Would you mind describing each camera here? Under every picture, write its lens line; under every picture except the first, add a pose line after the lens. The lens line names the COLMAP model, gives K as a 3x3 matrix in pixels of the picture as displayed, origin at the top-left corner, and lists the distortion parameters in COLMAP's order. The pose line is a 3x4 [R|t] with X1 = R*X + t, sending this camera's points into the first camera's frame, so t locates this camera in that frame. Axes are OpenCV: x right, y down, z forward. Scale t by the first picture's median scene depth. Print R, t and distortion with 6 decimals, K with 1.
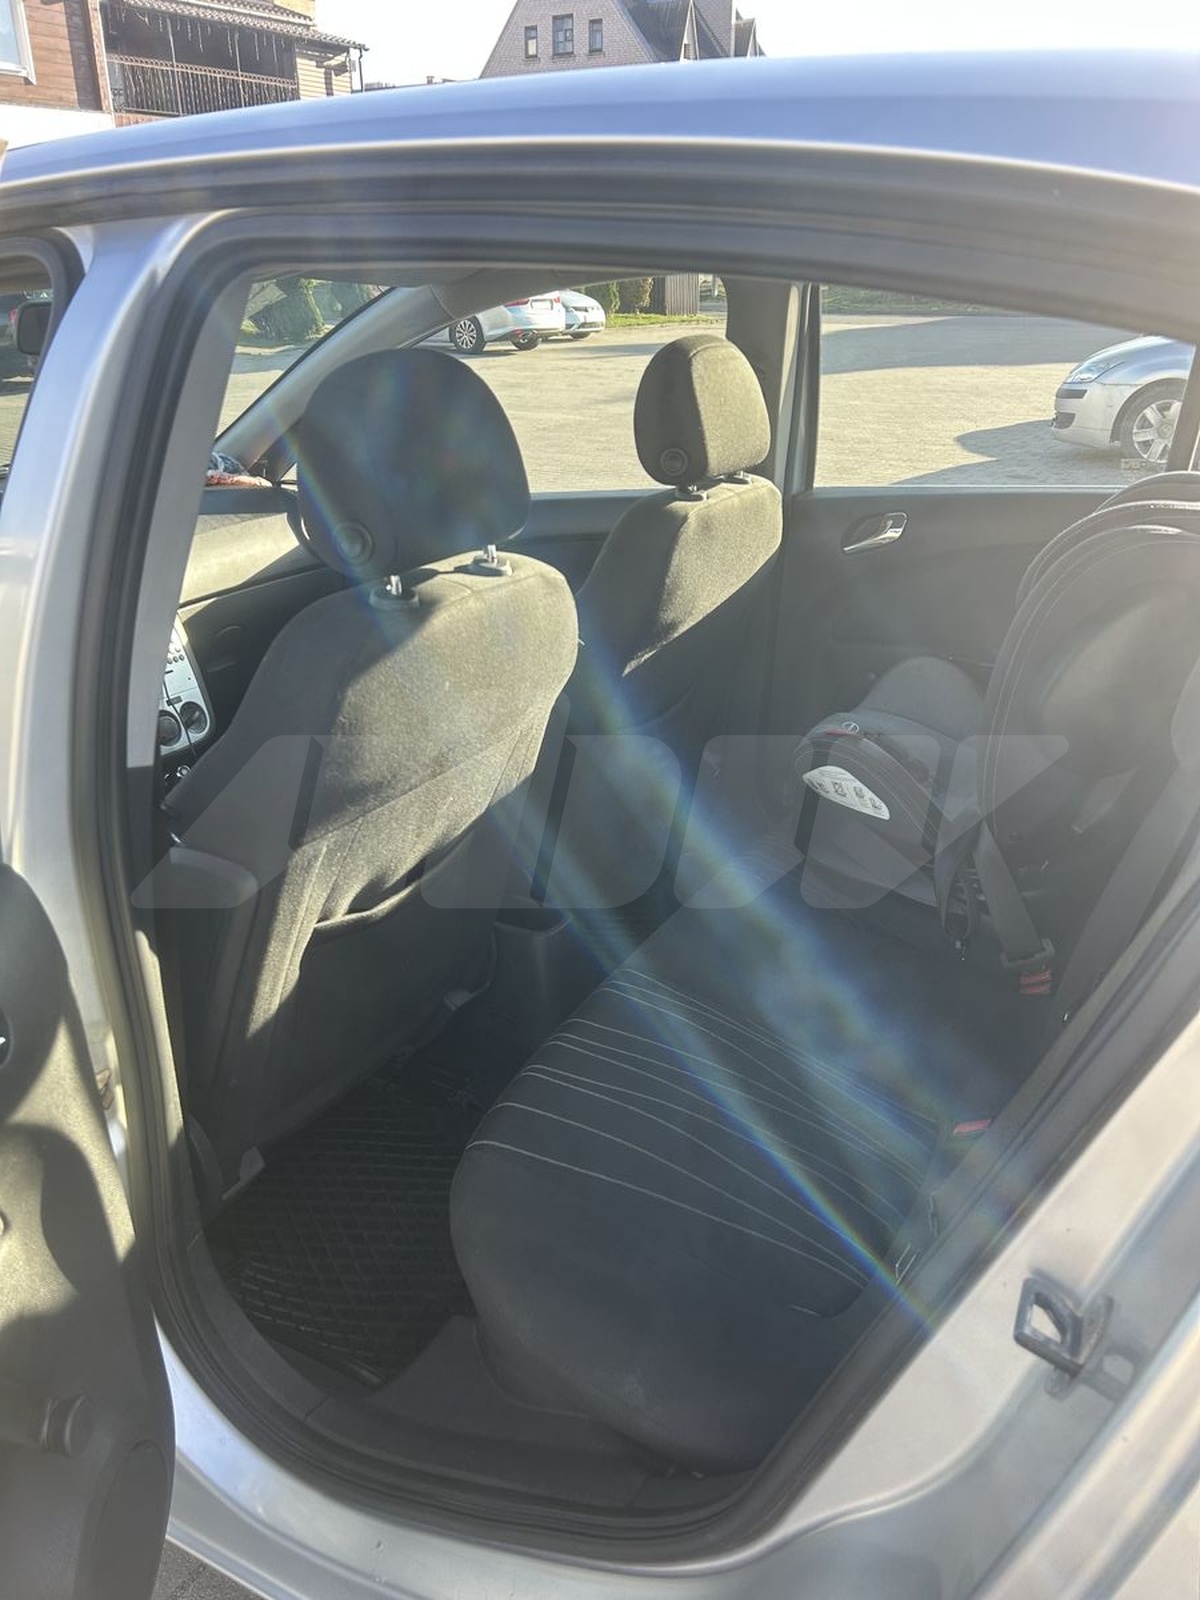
lens RADIAL K [[1225.3, 0, 600.0], [0, 1225.3, 800.0], [0, 0, 1]] dist [0.031521, -0.001868]
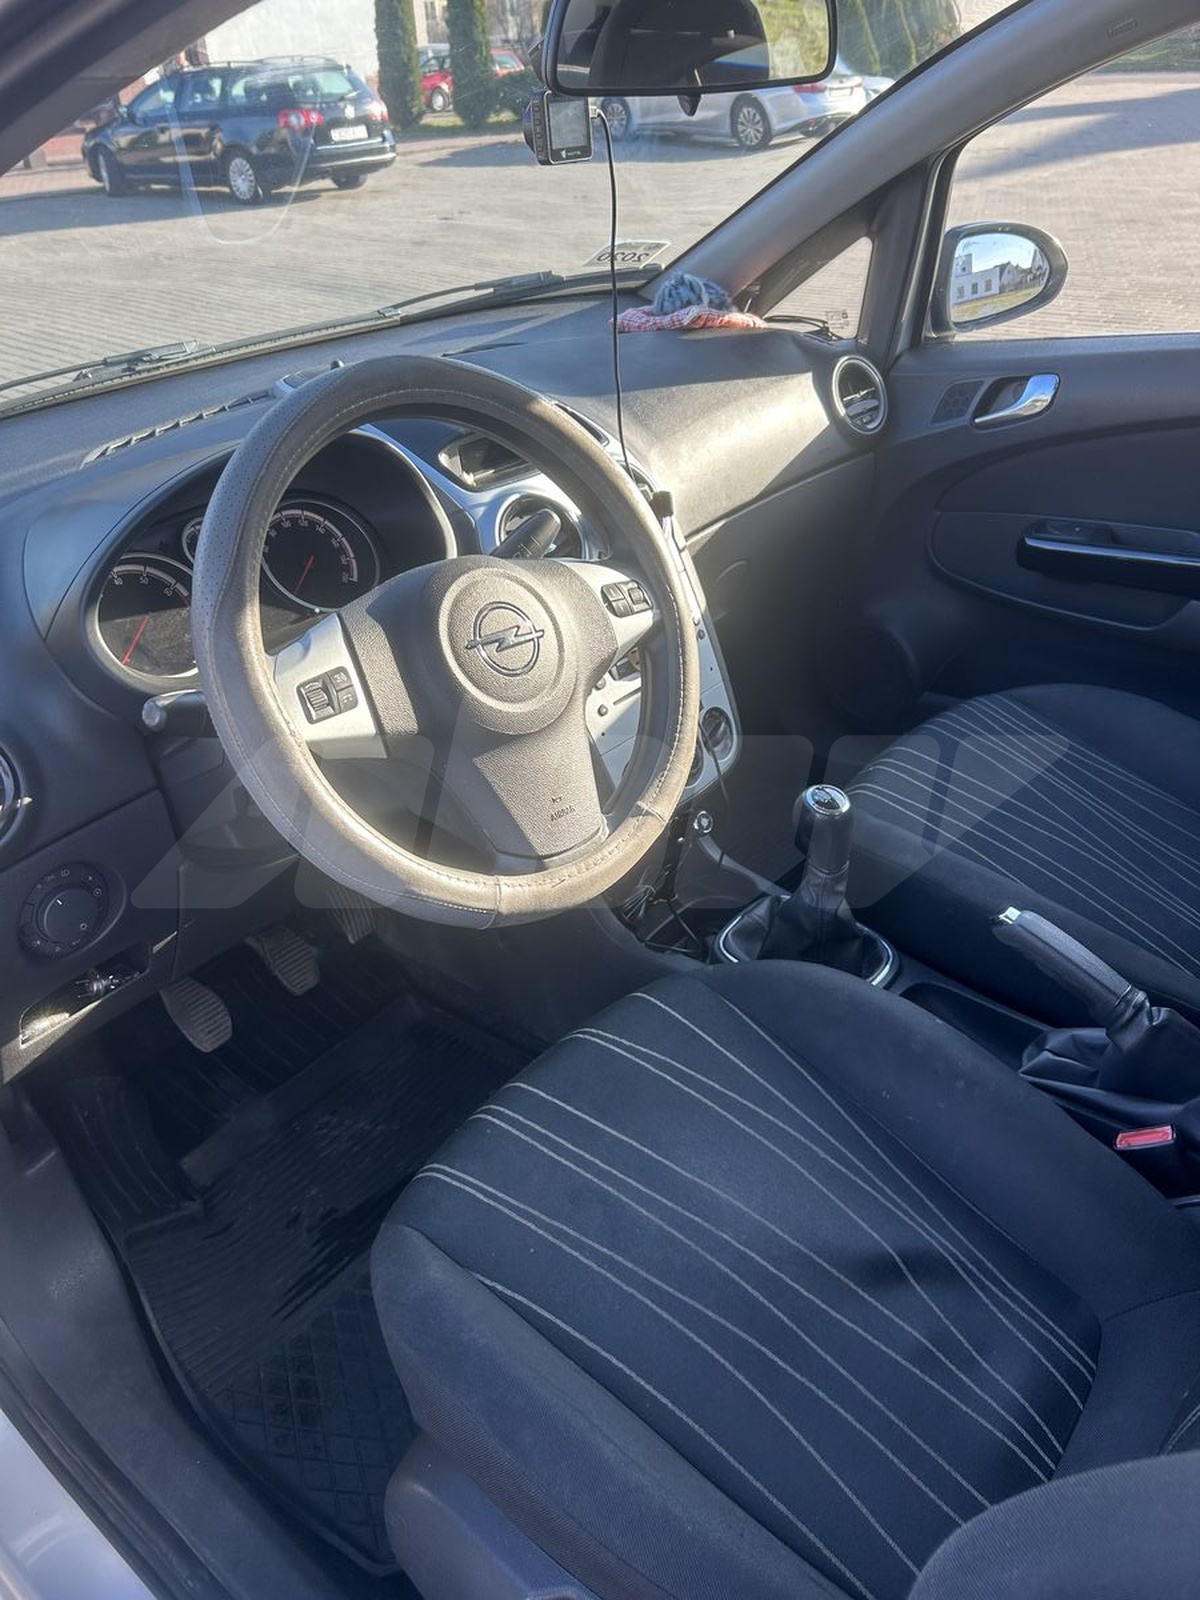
lens RADIAL K [[1219.0, 0, 606.2], [0, 1219.0, 827.7], [0, 0, 1]] dist [-0.001895, -0.006193]
pose [[0.983484, 0.053015, -0.173054, -0.066132], [-0.023679, 0.985609, 0.167373, -0.029054], [0.179437, -0.160511, 0.970587, 0.091871]]
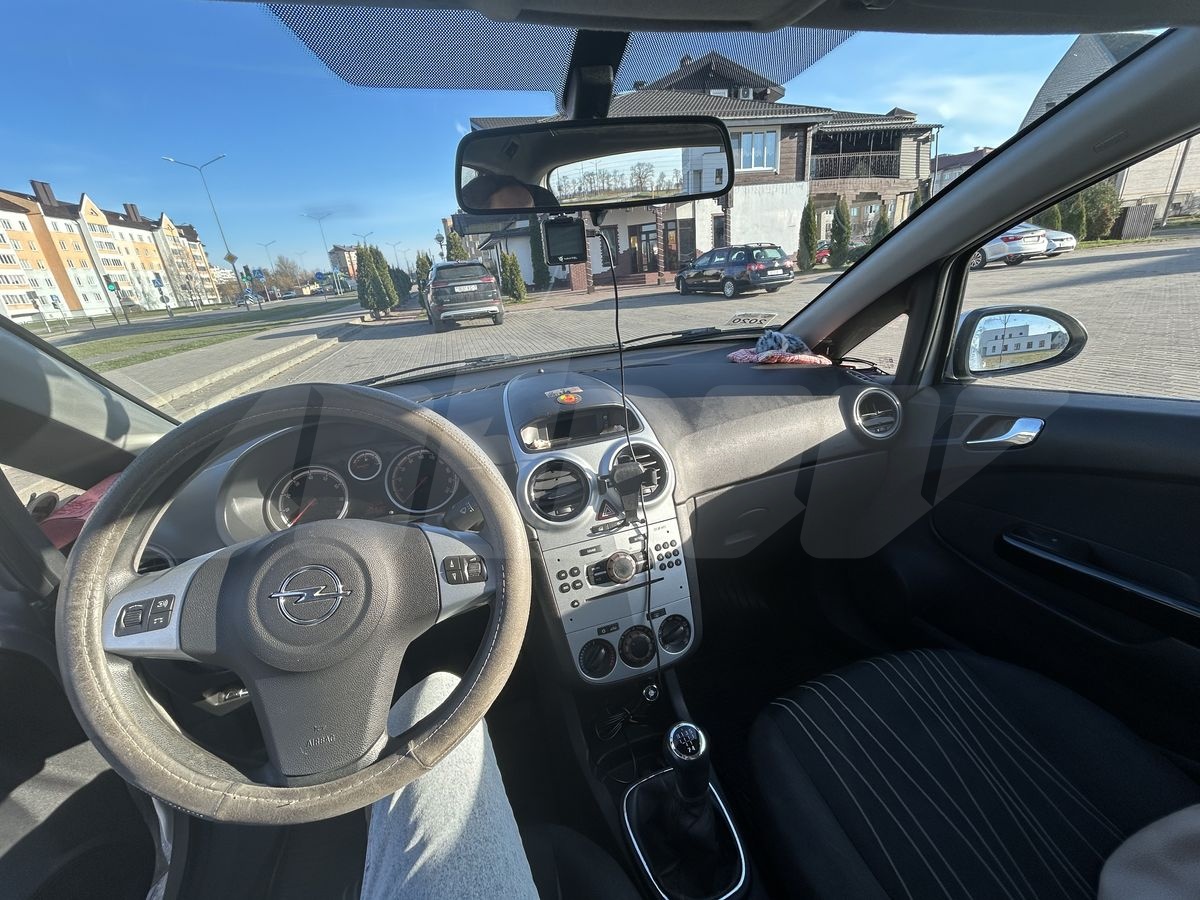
lens RADIAL K [[480.6, 0, 594.2], [0, 480.6, 452.9], [0, 0, 1]] dist [-0.013382, 0.004683]
pose [[0.745669, 0.175151, -0.642884, -0.041059], [-0.178353, 0.982093, 0.060699, -0.049479], [0.642003, 0.069399, 0.763555, 0.163403]]
